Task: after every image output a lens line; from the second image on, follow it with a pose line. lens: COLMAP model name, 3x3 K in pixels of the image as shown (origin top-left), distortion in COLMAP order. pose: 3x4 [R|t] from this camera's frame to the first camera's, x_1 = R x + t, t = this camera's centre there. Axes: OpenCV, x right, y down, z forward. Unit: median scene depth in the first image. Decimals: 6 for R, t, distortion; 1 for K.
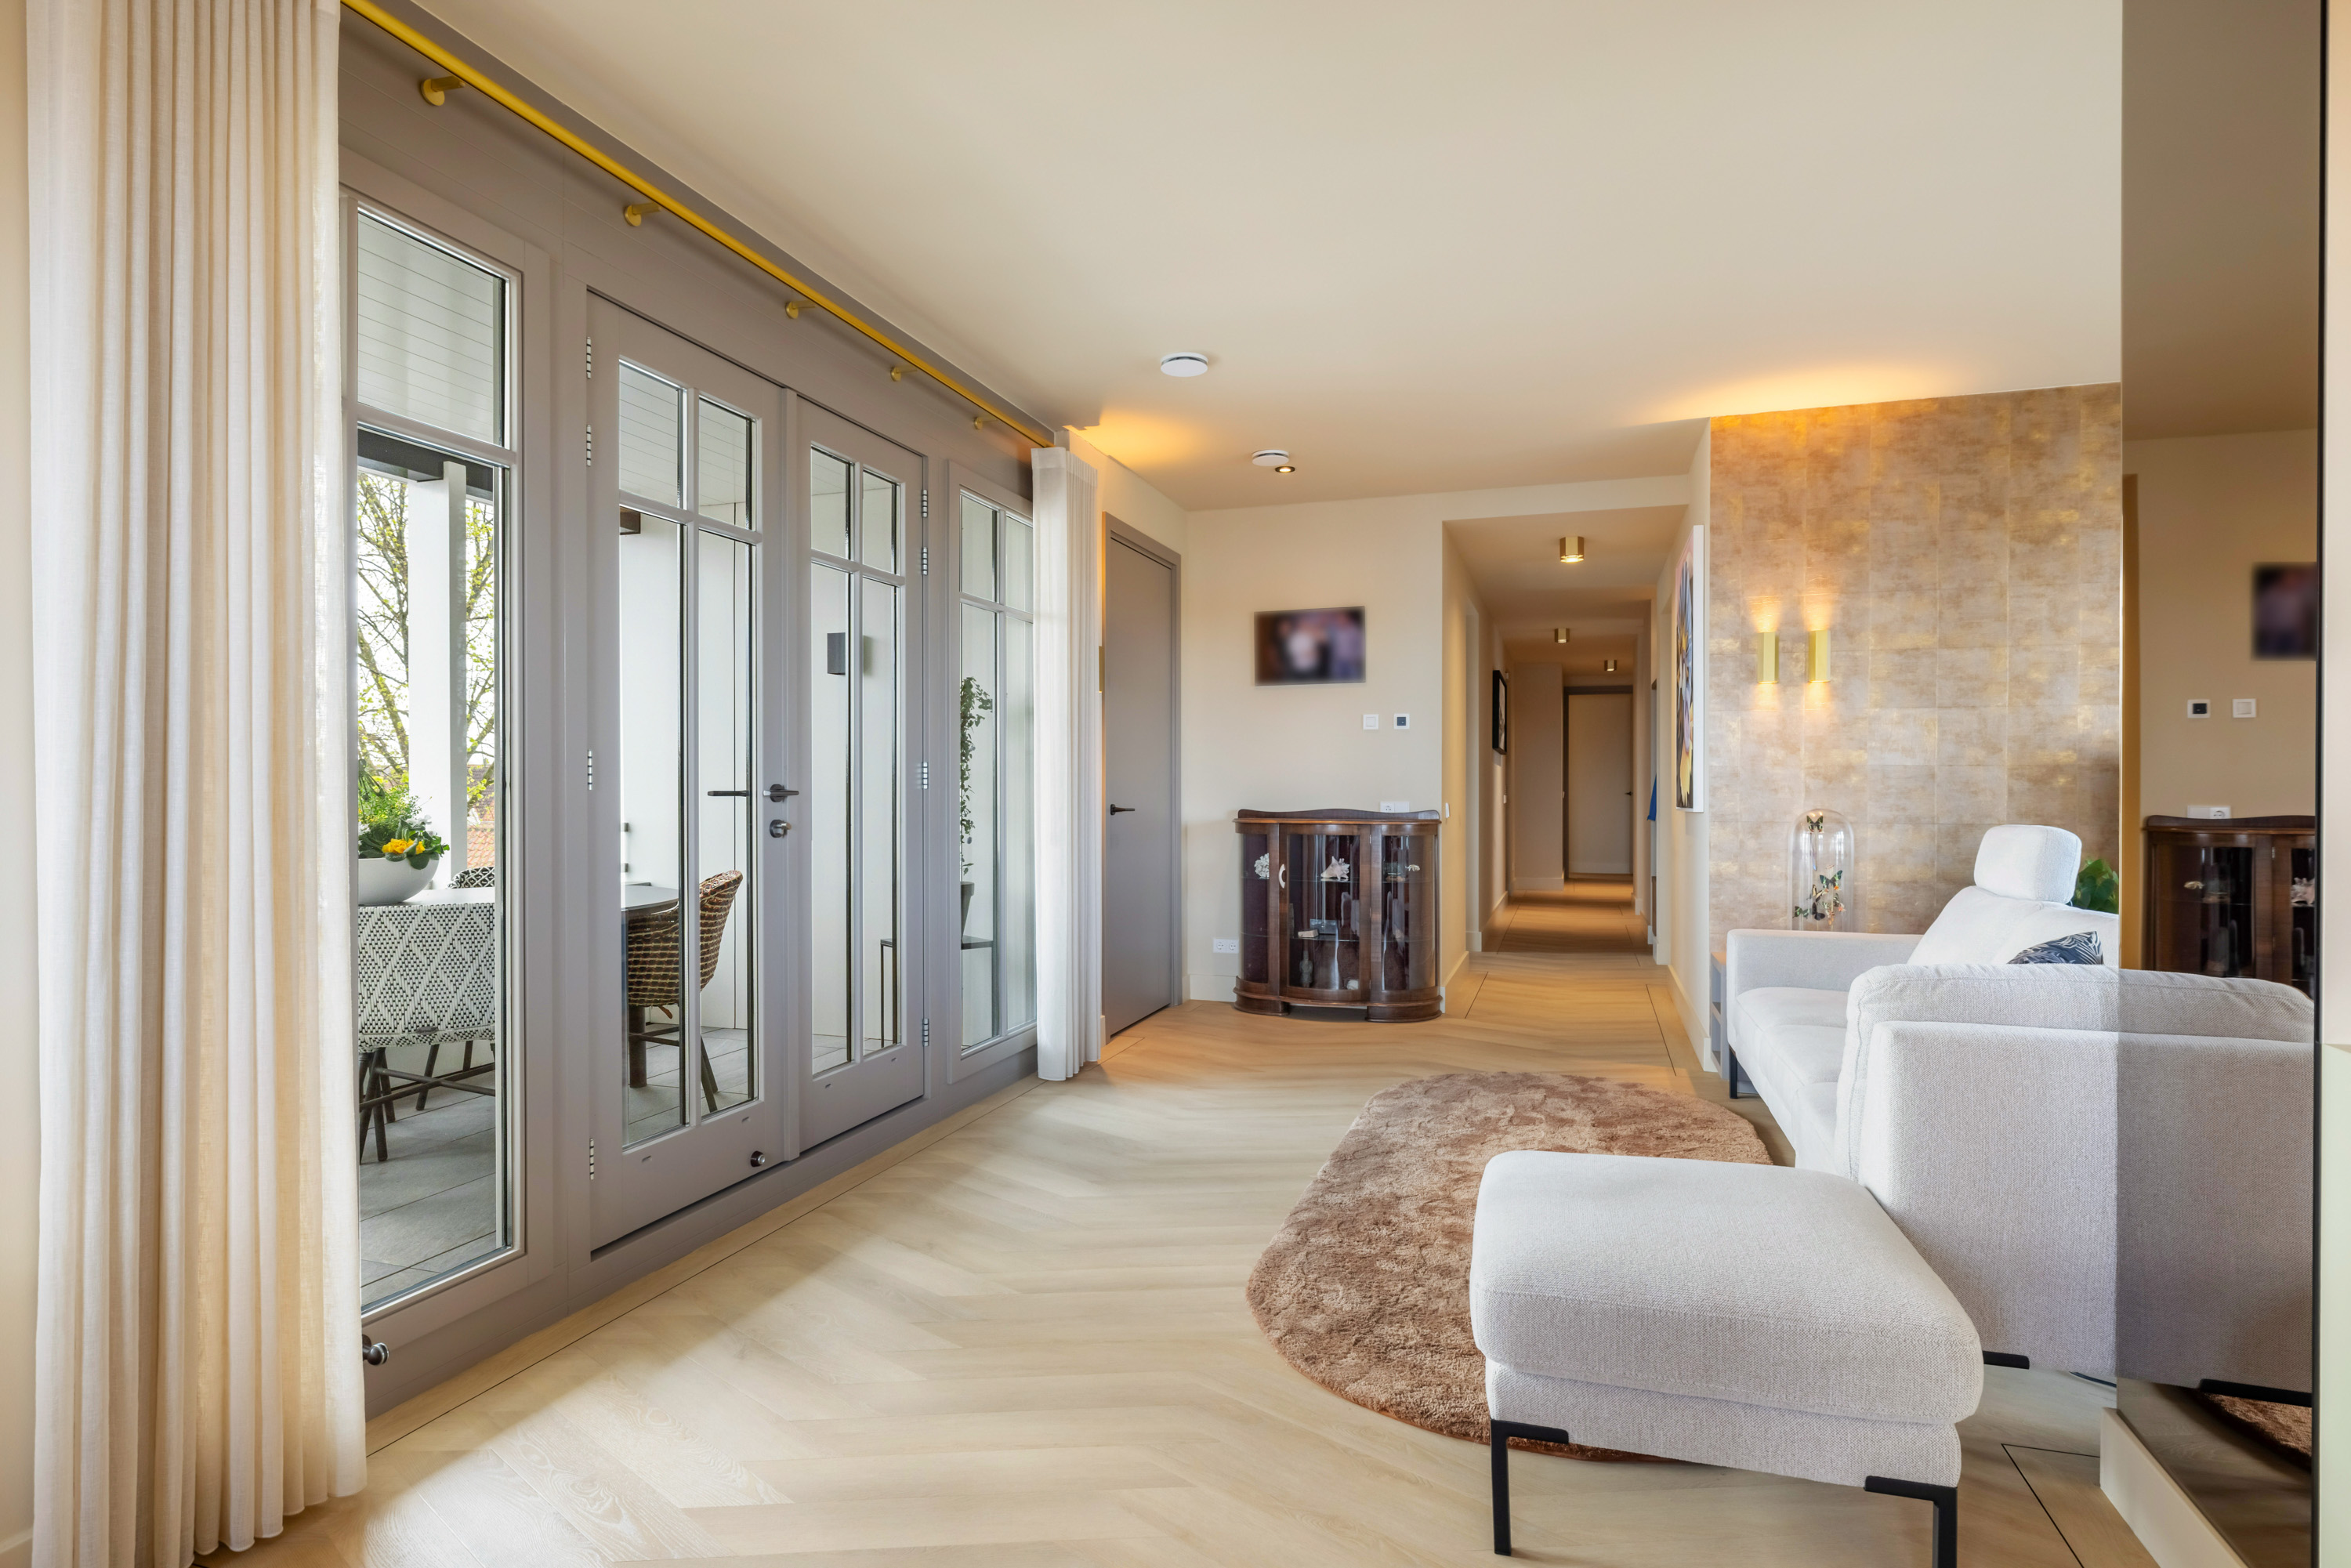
lens RADIAL K [[1225.5, 0, 1159.0], [0, 1225.5, 790.4], [0, 0, 1]] dist [0.003229, -0.000226]
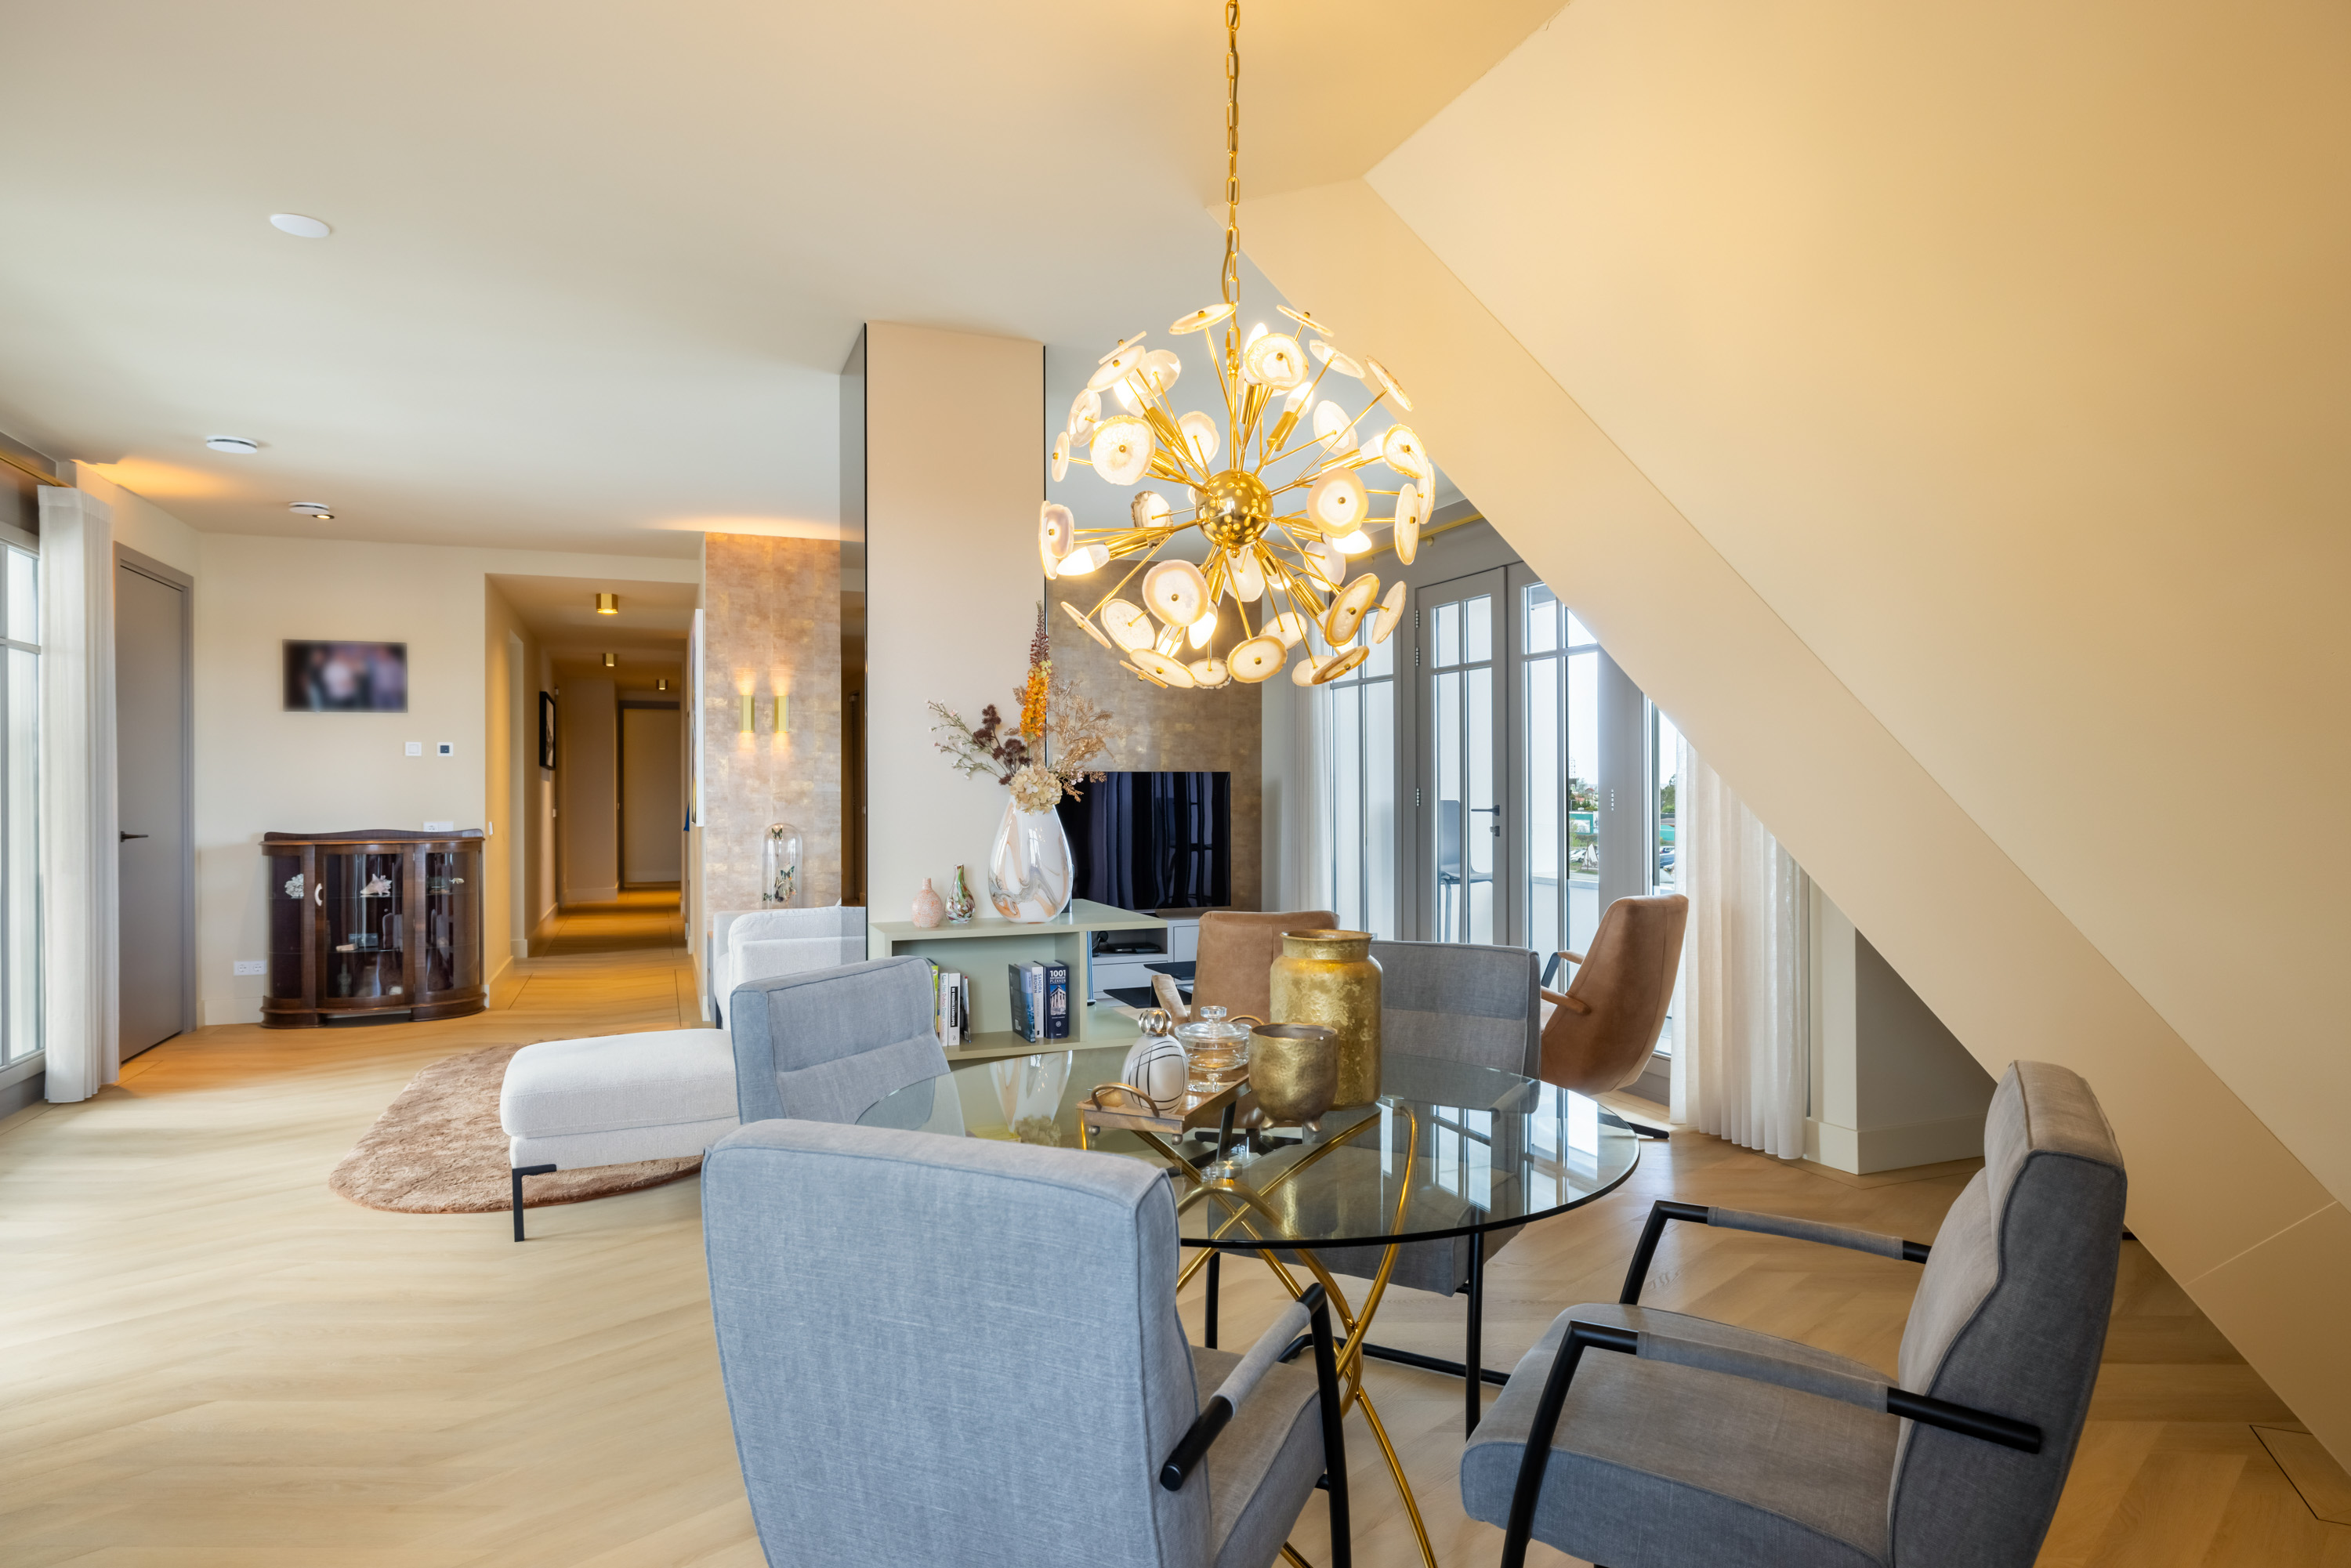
lens RADIAL K [[1311.0, 0, 1179.1], [0, 1311.0, 785.1], [0, 0, 1]] dist [0.006069, -0.002710]
pose [[0.757822, -0.001362, 0.652460, -0.084573], [0.006404, 0.999965, -0.005351, -0.015144], [-0.652430, 0.008234, 0.757805, -0.380596]]
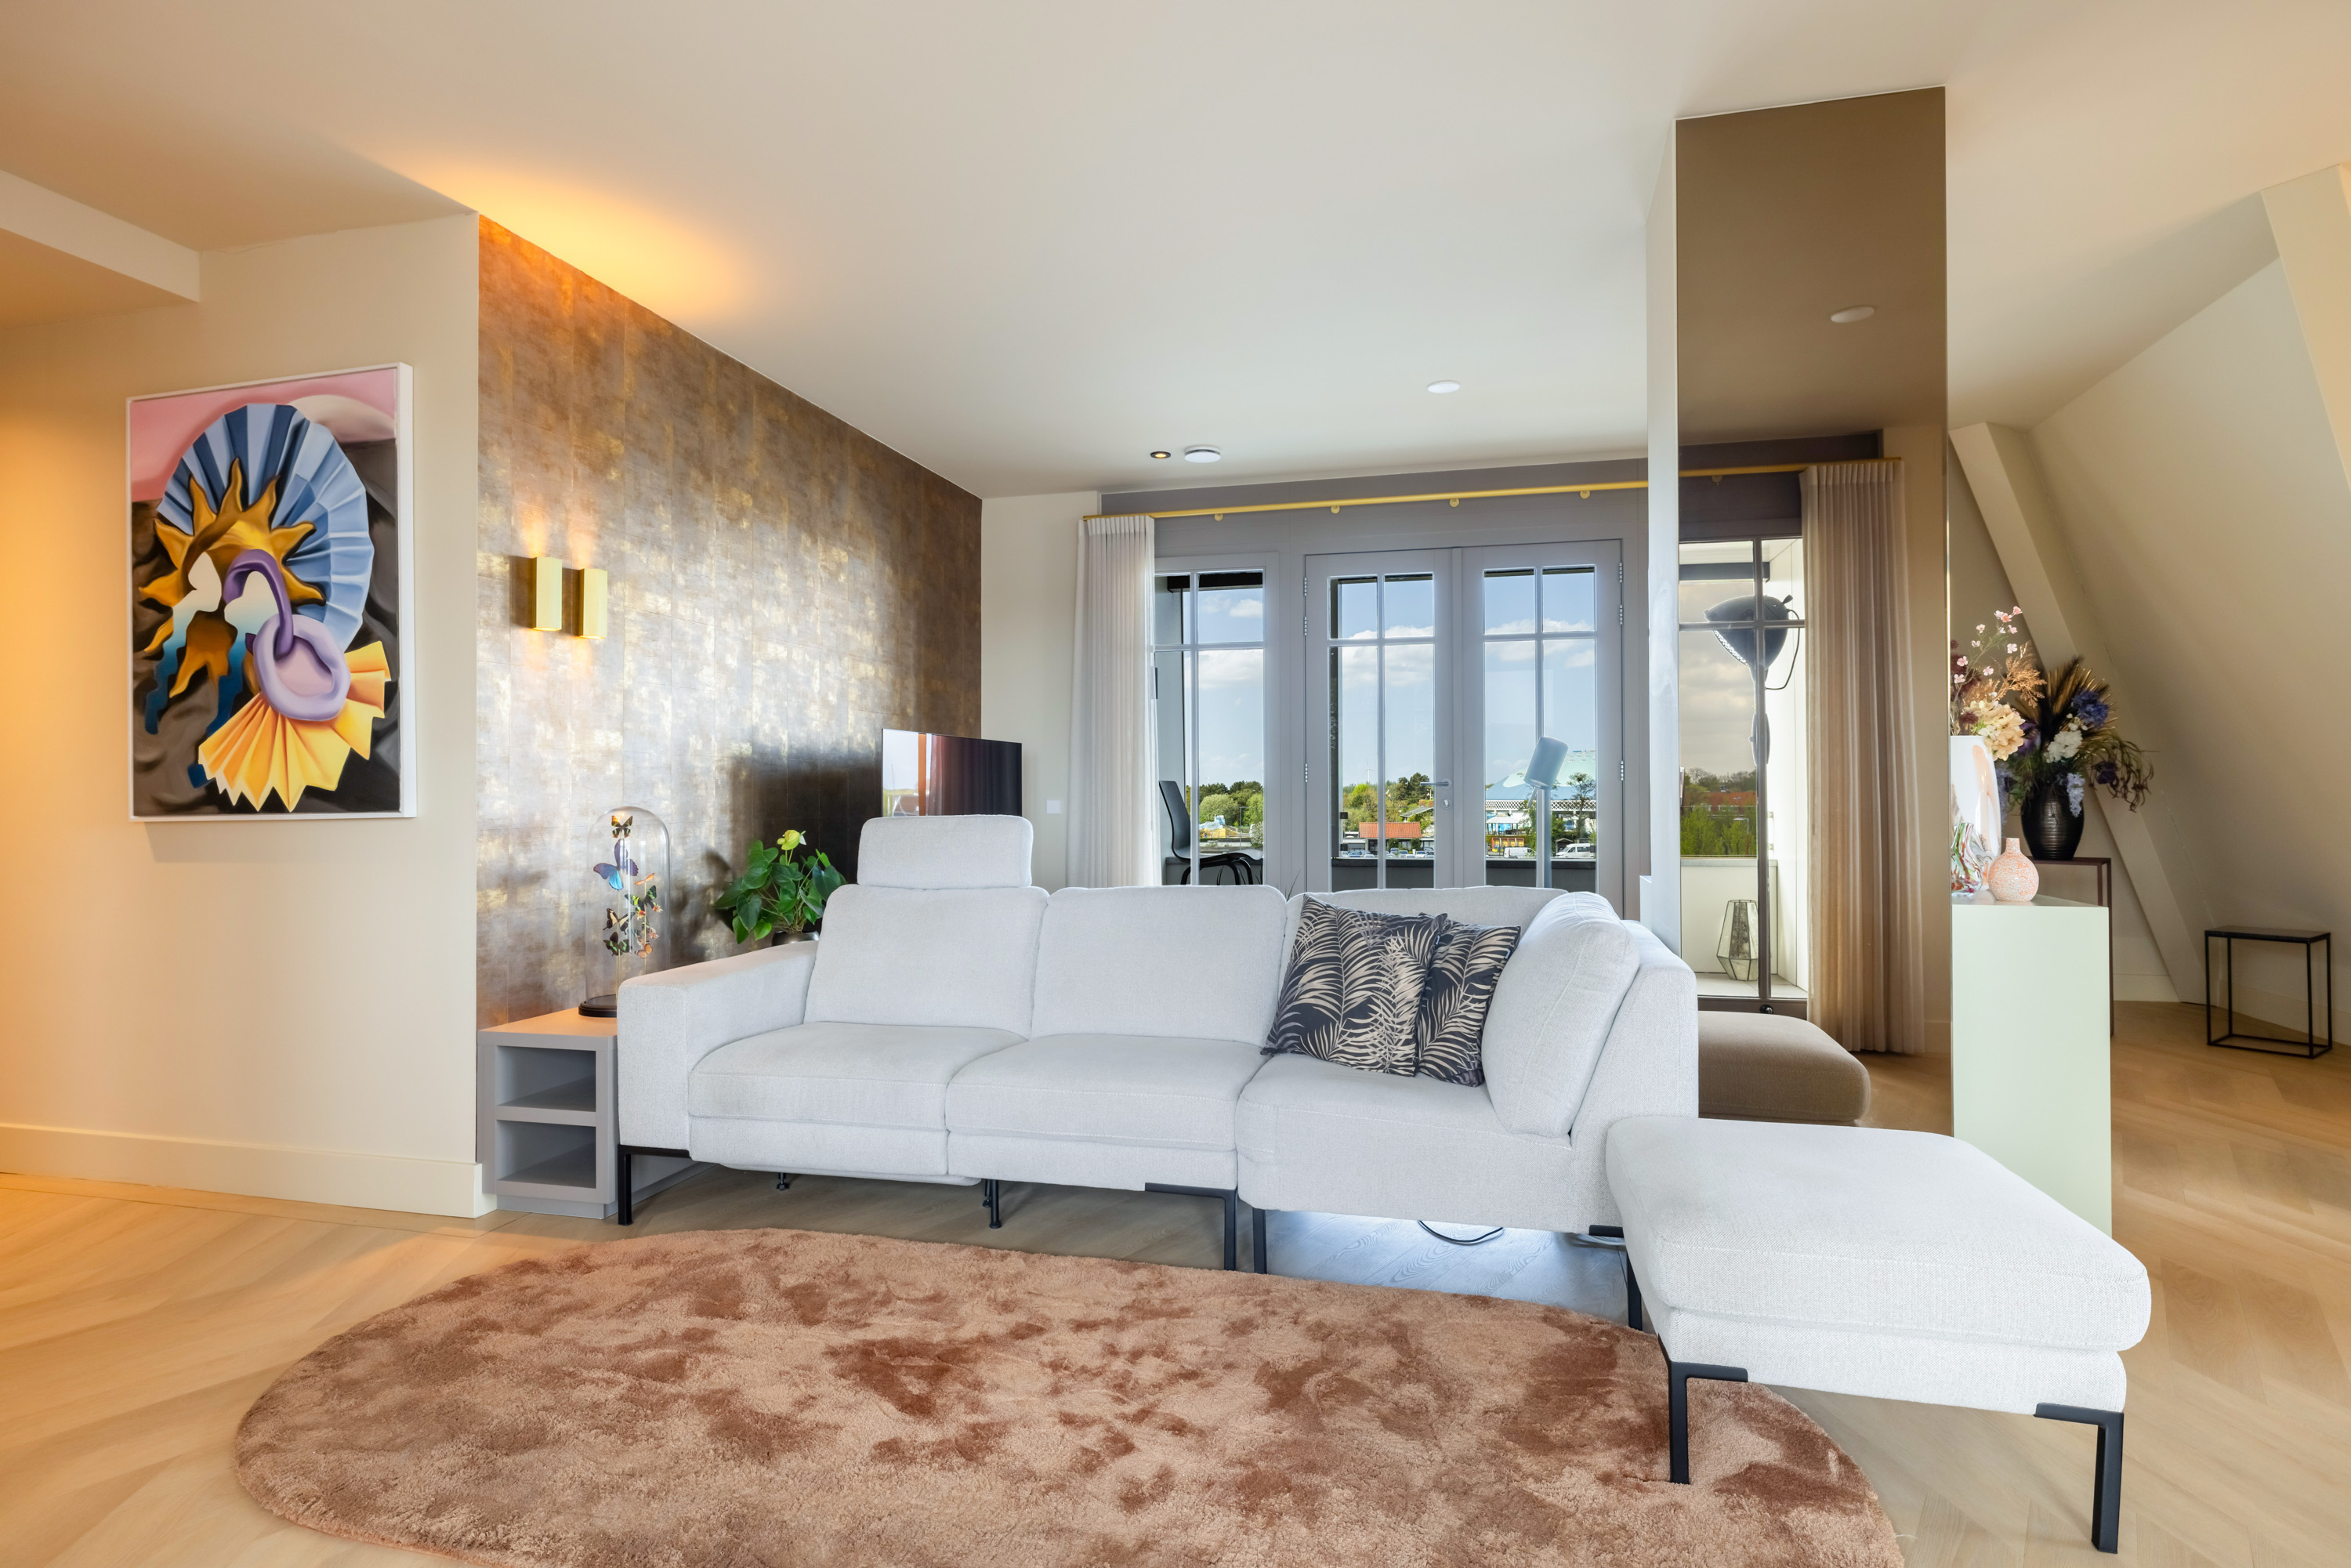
lens RADIAL K [[1275.5, 0, 1162.7], [0, 1275.5, 775.6], [0, 0, 1]] dist [-0.001011, 0.000523]
pose [[-0.067835, 0.016938, 0.997553, -0.227107], [0.007041, 0.999839, -0.016498, 0.009286], [-0.997672, 0.005905, -0.067944, 0.620786]]
